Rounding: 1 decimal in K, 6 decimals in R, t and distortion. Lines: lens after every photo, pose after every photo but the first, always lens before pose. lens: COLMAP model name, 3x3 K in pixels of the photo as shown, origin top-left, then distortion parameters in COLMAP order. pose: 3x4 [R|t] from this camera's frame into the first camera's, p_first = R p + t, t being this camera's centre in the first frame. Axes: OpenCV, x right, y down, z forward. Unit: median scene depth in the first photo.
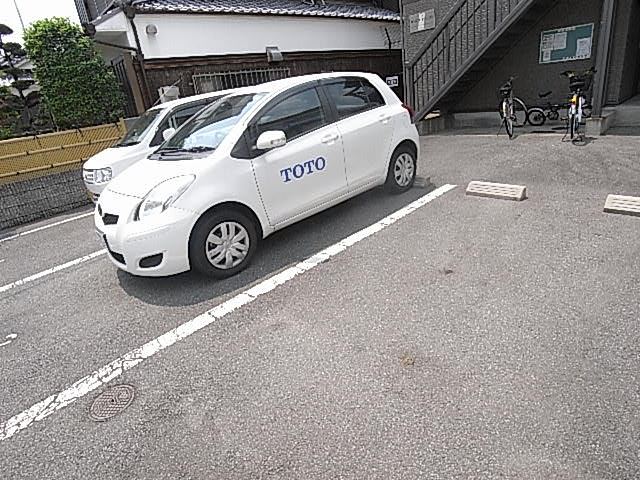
lens RADIAL K [[378.6, 0, 319.9], [0, 378.6, 238.7], [0, 0, 1]] dist [-0.041907, 0.002813]
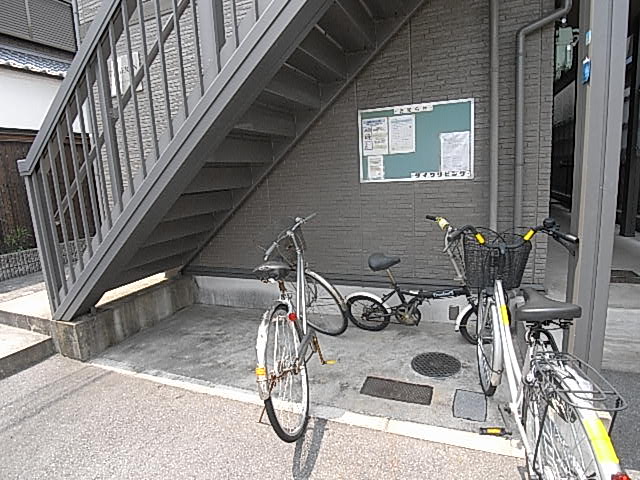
lens RADIAL K [[378.6, 0, 319.9], [0, 378.6, 239.6], [0, 0, 1]] dist [-0.041907, 0.002813]
pose [[0.910523, 0.006492, 0.413406, 0.392460], [0.094468, 0.970161, -0.223300, -0.334926], [-0.402521, 0.242373, 0.882741, 0.686762]]
